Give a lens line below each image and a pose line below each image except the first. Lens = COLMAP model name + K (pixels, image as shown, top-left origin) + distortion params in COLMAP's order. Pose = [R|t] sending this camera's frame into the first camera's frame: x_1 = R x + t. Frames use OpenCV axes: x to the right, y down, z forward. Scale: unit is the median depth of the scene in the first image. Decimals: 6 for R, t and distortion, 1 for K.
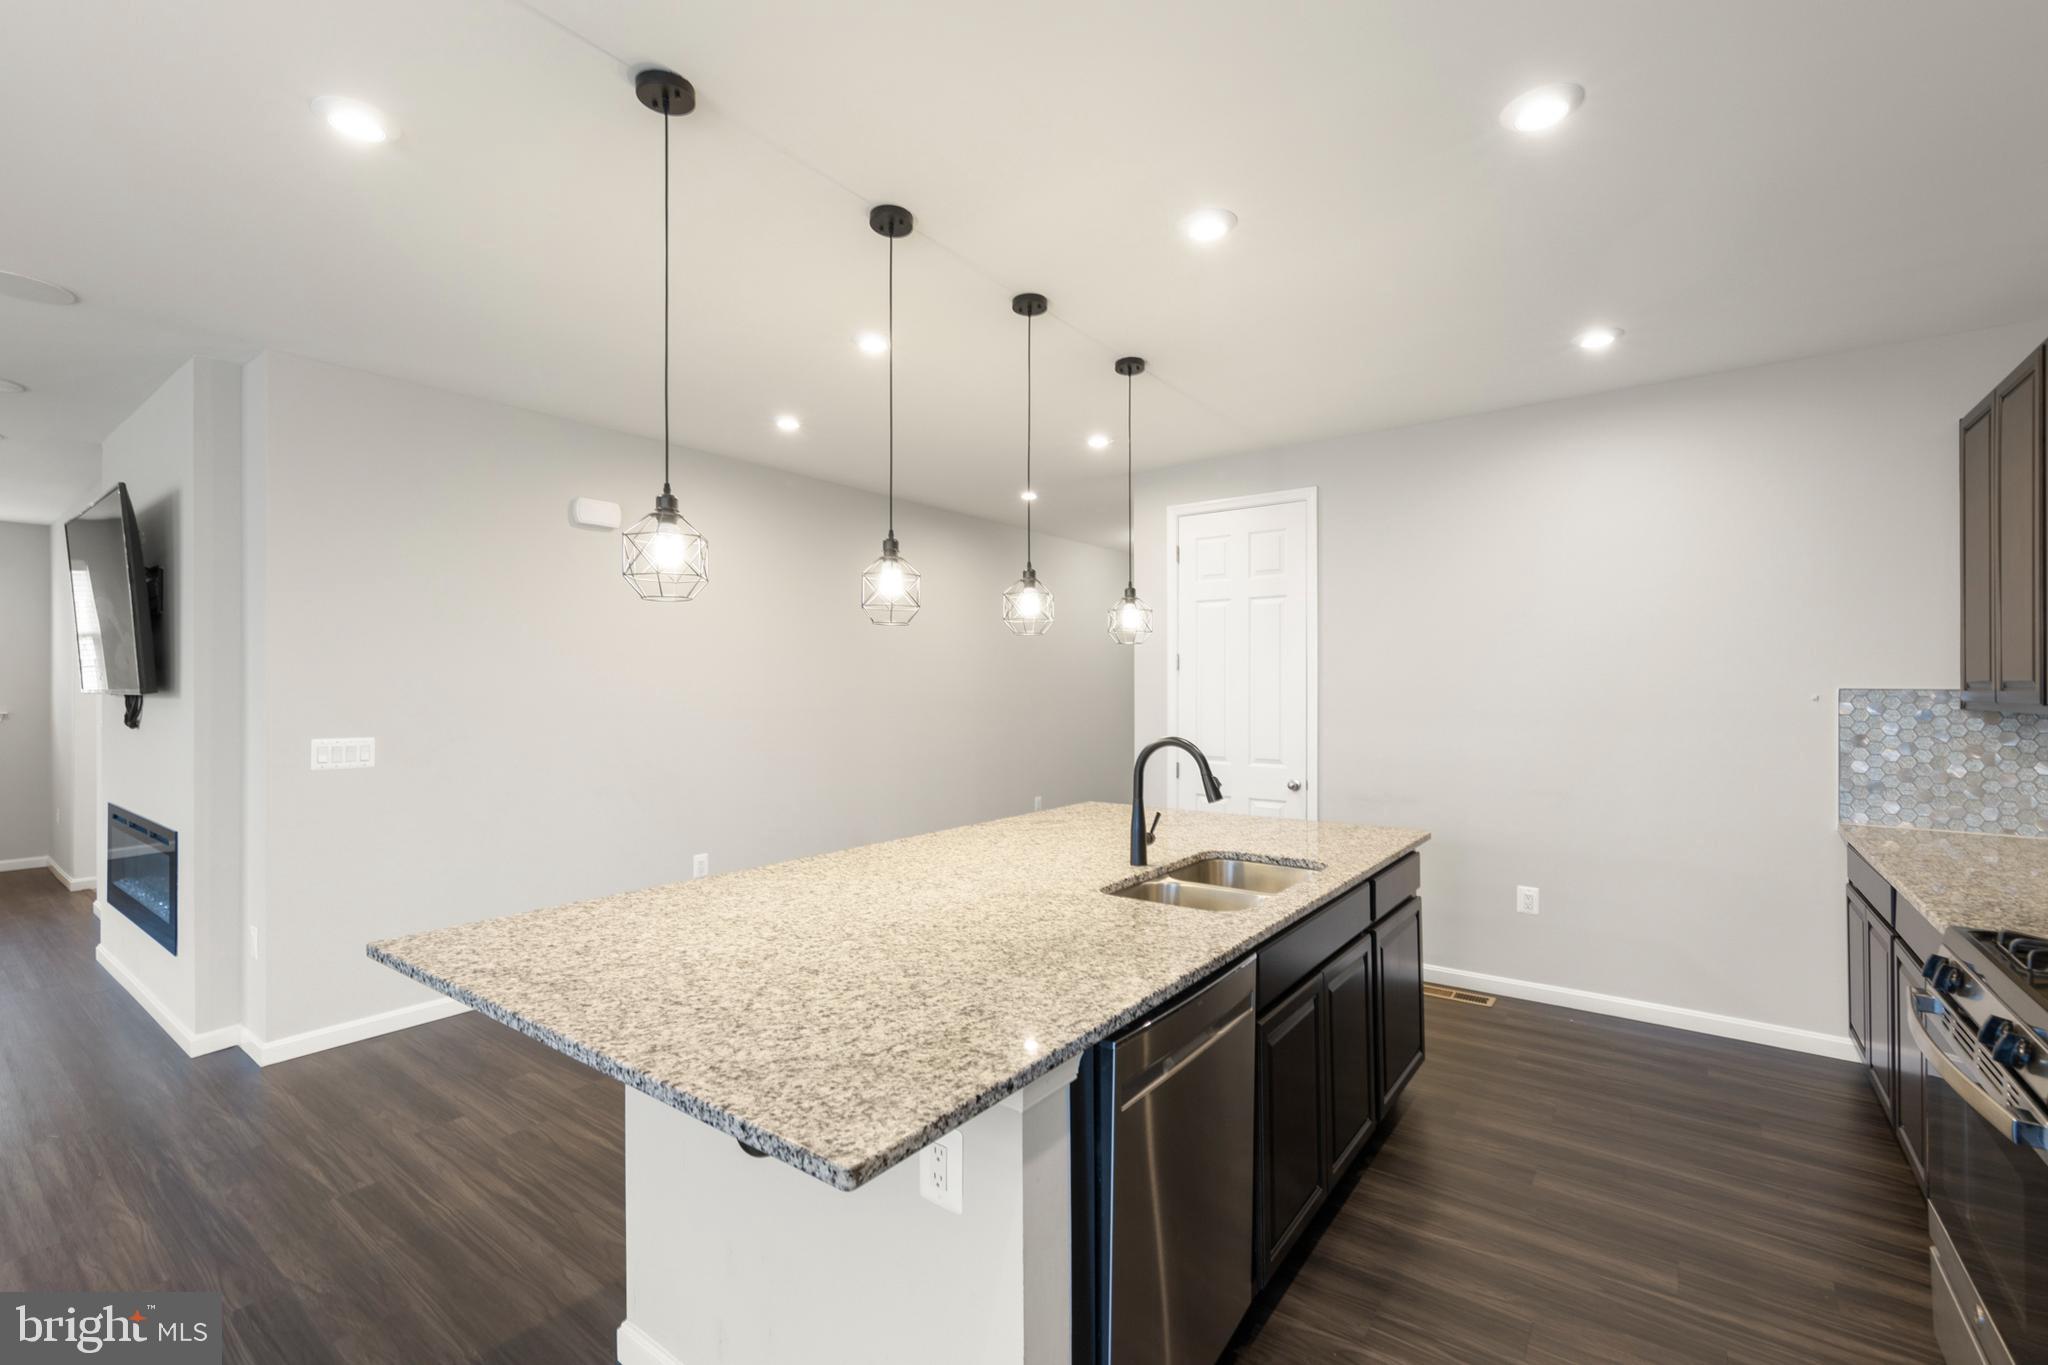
lens RADIAL K [[873.8, 0, 1038.7], [0, 873.8, 702.2], [0, 0, 1]] dist [0.009127, -0.001047]
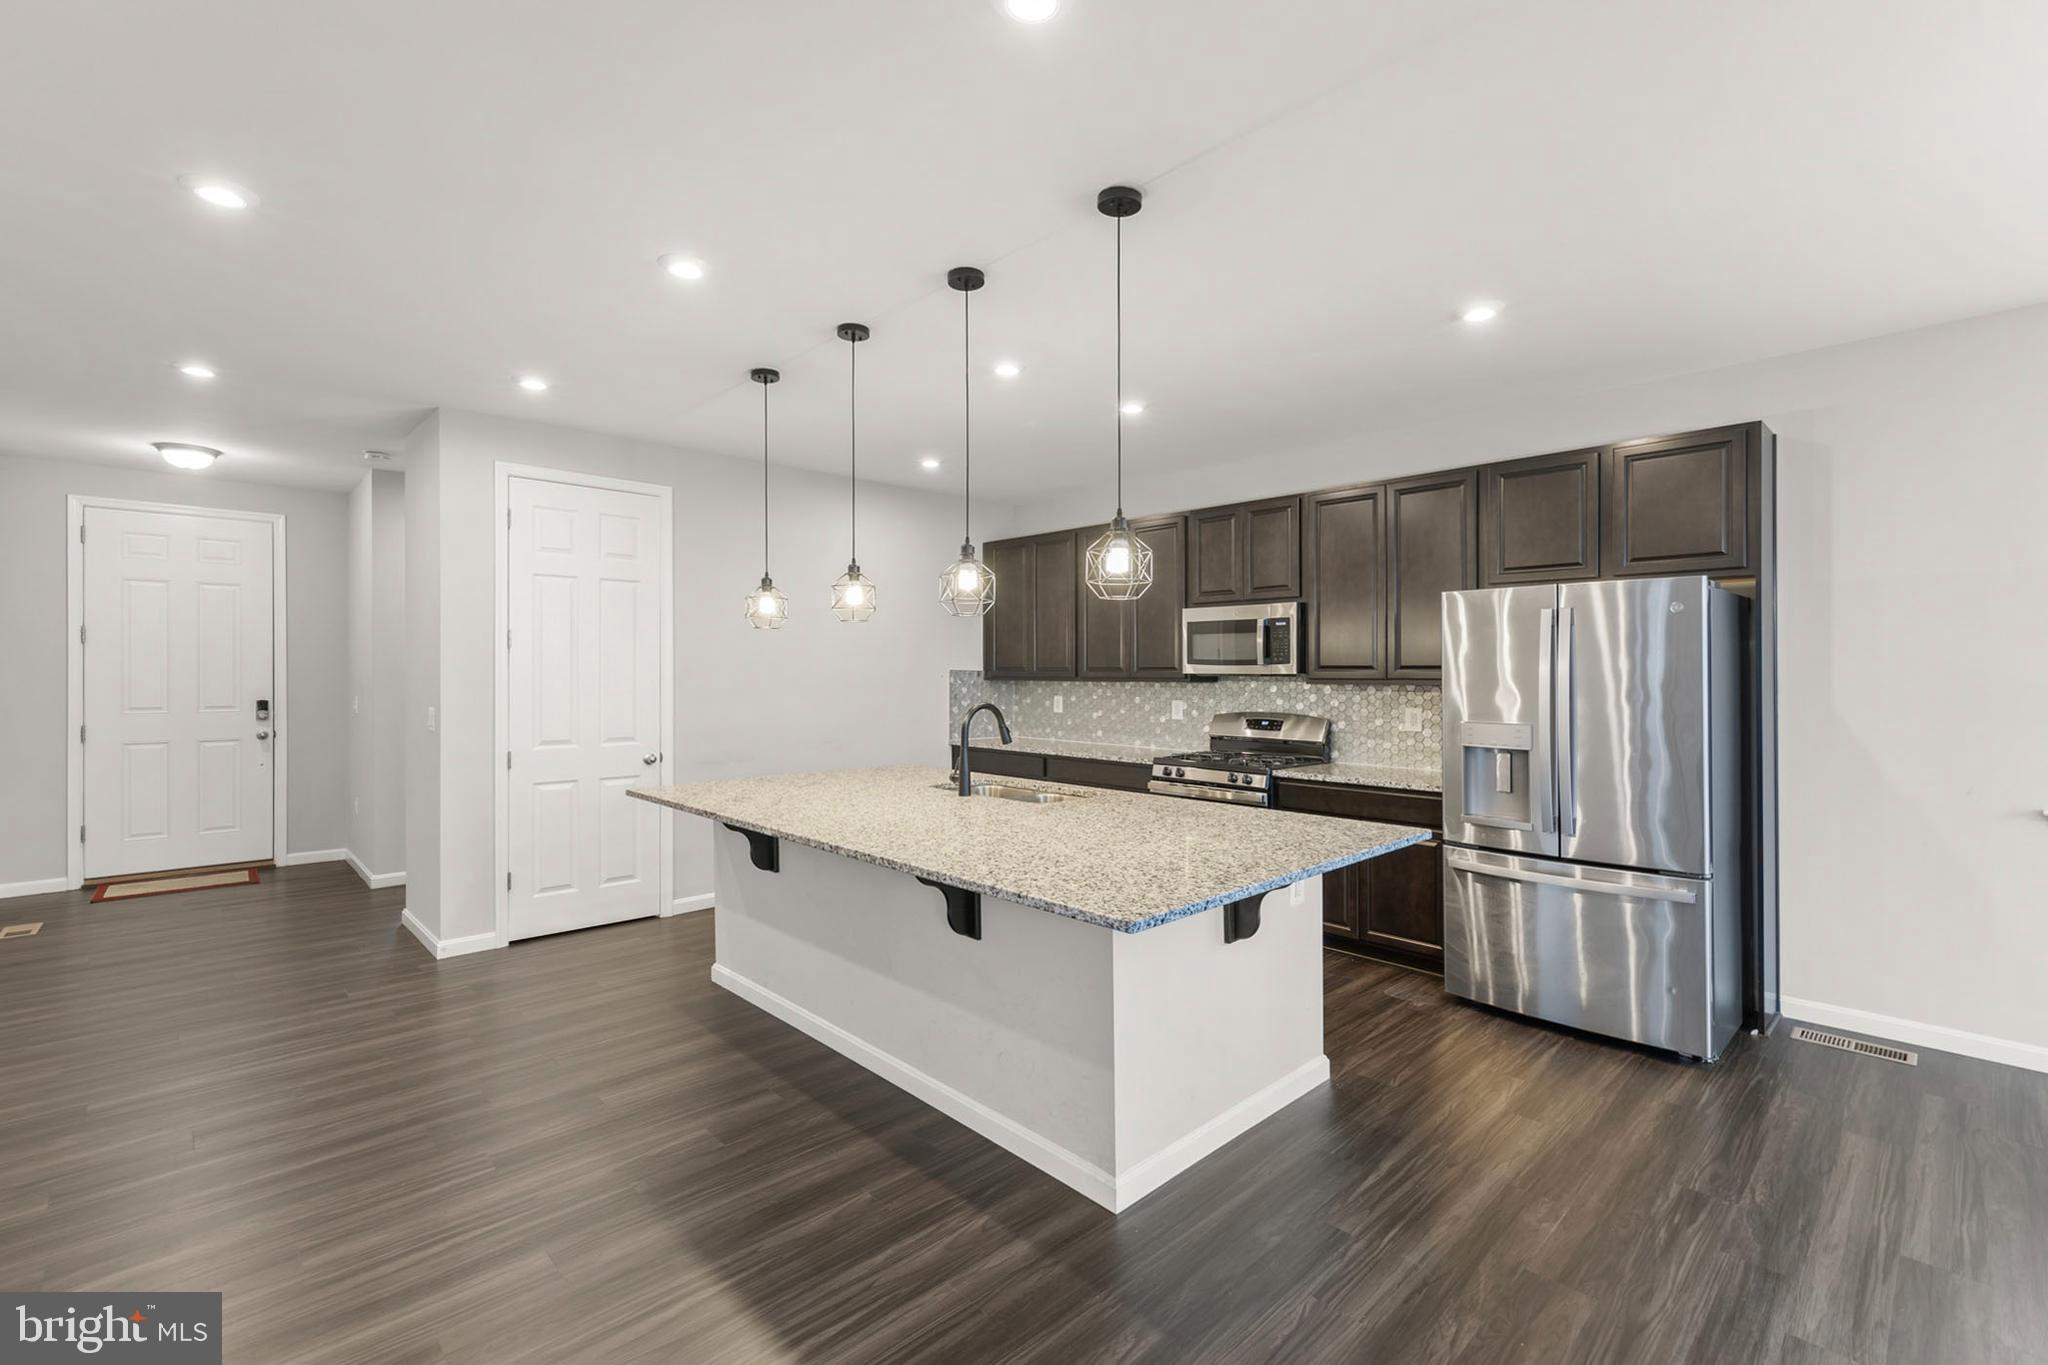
lens RADIAL K [[873.8, 0, 1022.4], [0, 873.8, 668.9], [0, 0, 1]] dist [0.009127, -0.001047]
pose [[0.149131, 0.004692, 0.988806, -0.933593], [0.013972, 0.999879, -0.006852, -0.003857], [-0.988719, 0.014838, 0.149047, 0.526081]]
